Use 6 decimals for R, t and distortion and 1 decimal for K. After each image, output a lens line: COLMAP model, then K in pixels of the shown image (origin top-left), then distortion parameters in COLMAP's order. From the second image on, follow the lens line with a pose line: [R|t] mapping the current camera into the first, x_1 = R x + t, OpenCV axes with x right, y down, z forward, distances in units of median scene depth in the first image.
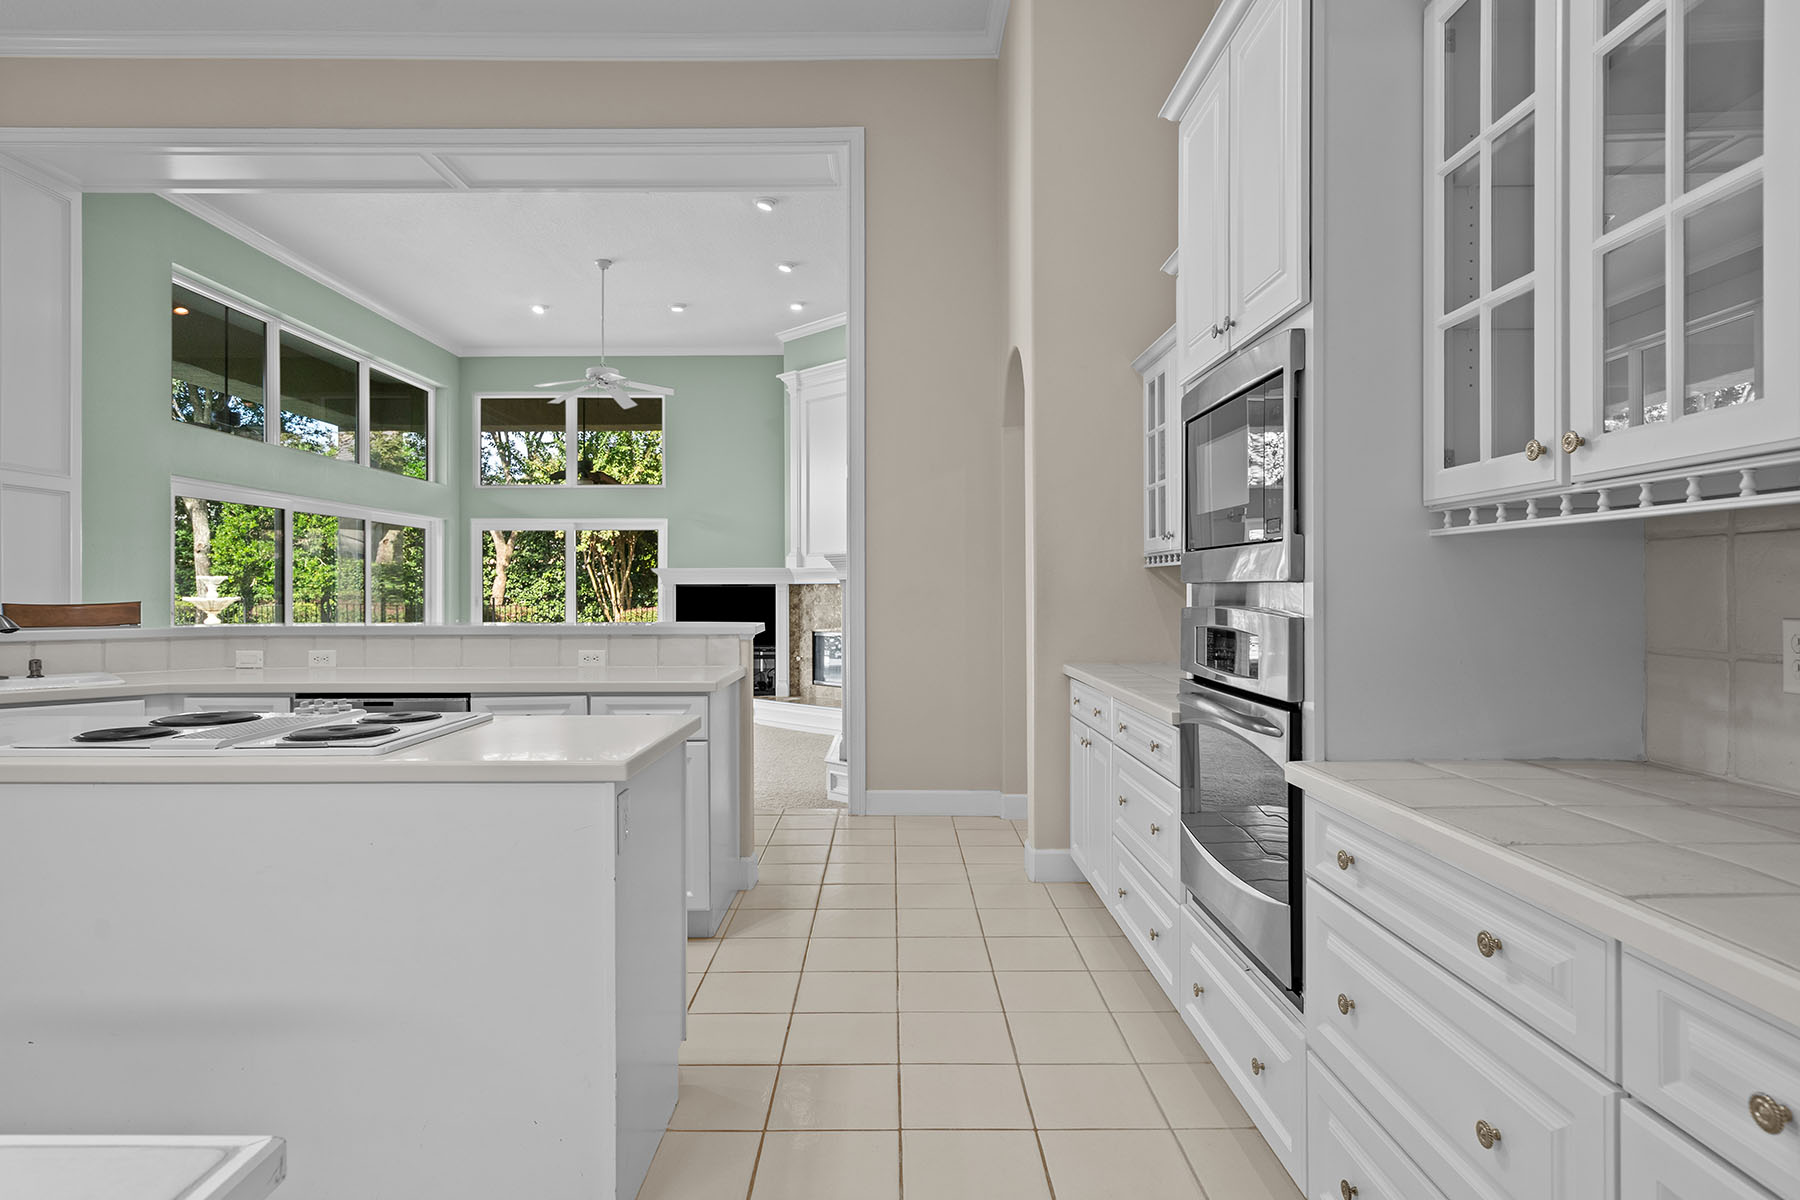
lens RADIAL K [[976.1, 0, 900.6], [0, 976.1, 594.0], [0, 0, 1]] dist [-0.032809, -0.000297]
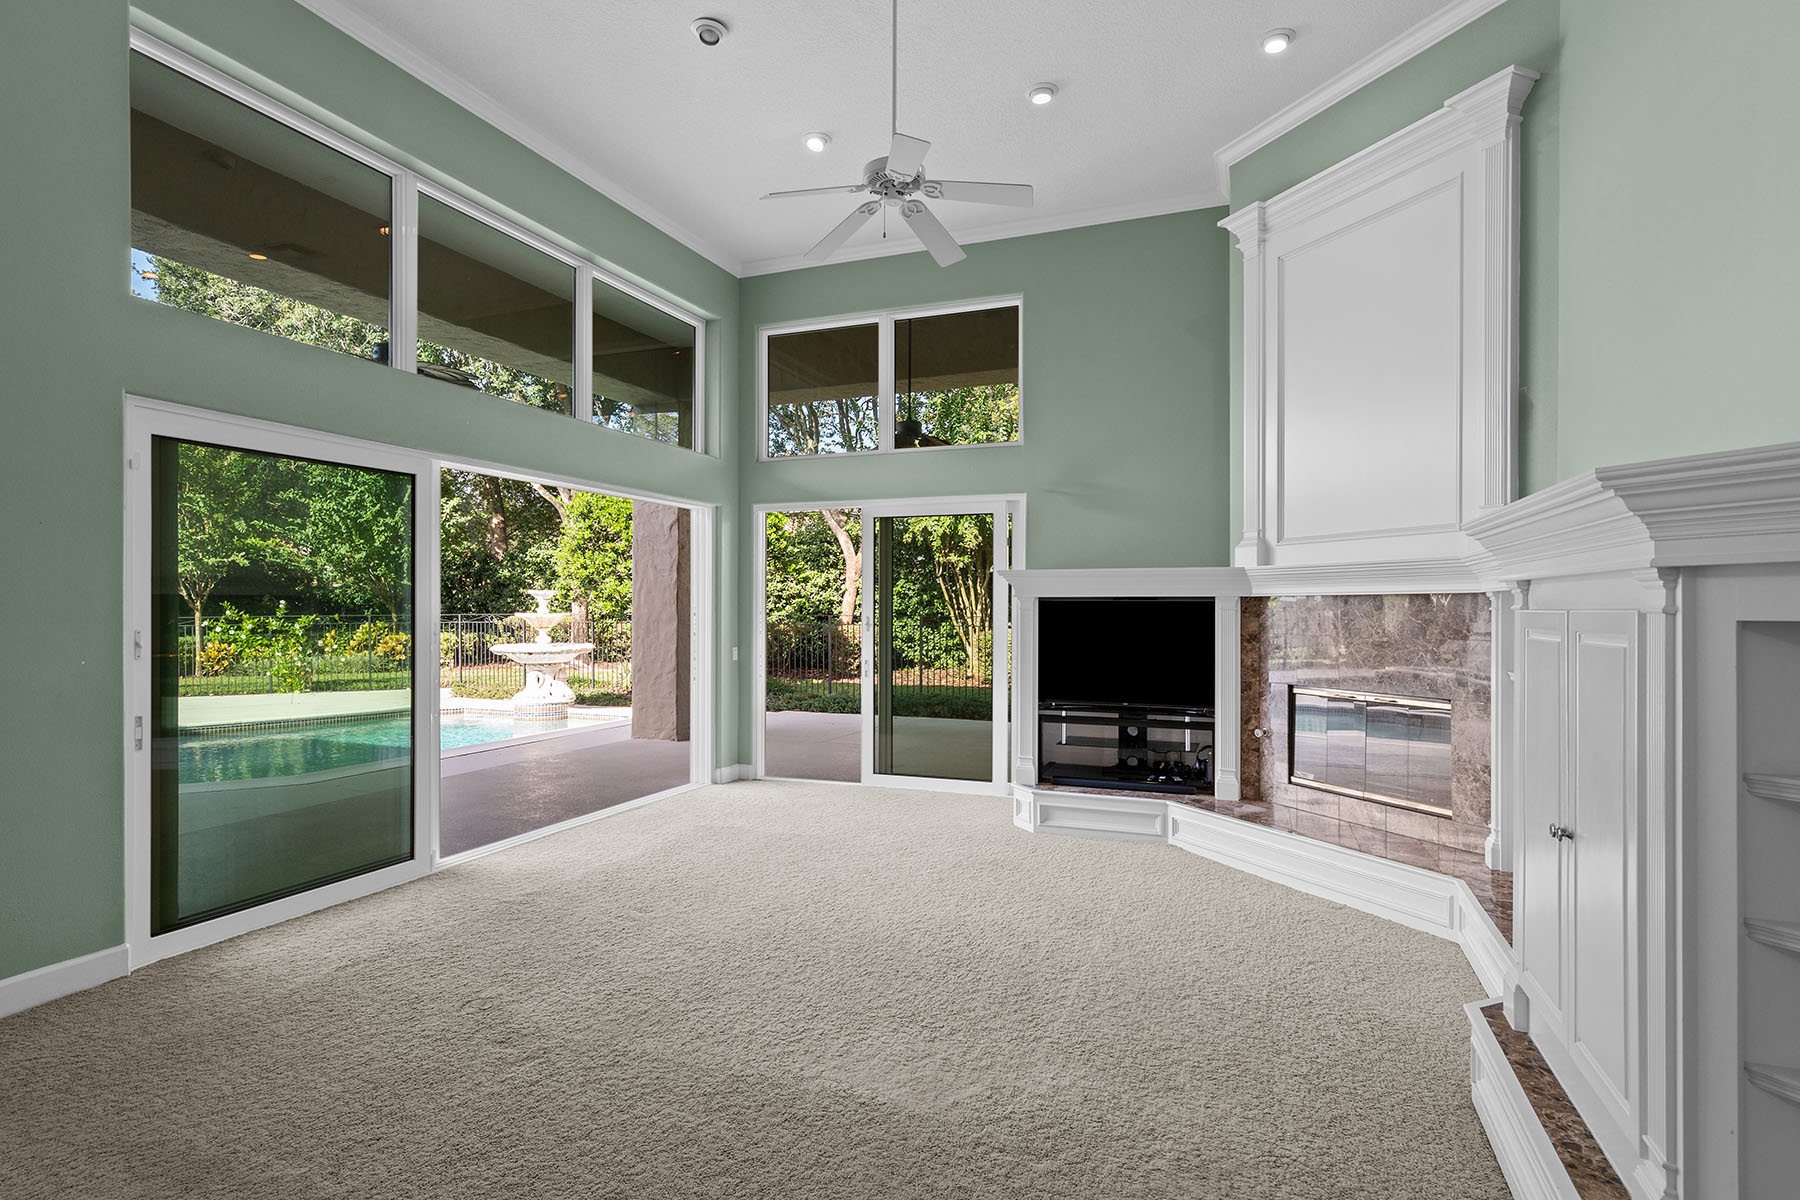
lens RADIAL K [[927.2, 0, 896.3], [0, 927.2, 599.0], [0, 0, 1]] dist [0.016256, -0.000100]
pose [[0.927966, 0.000173, -0.372664, -0.099041], [-0.004733, 0.999925, -0.011322, -0.001895], [0.372634, 0.012270, 0.927897, 0.437144]]
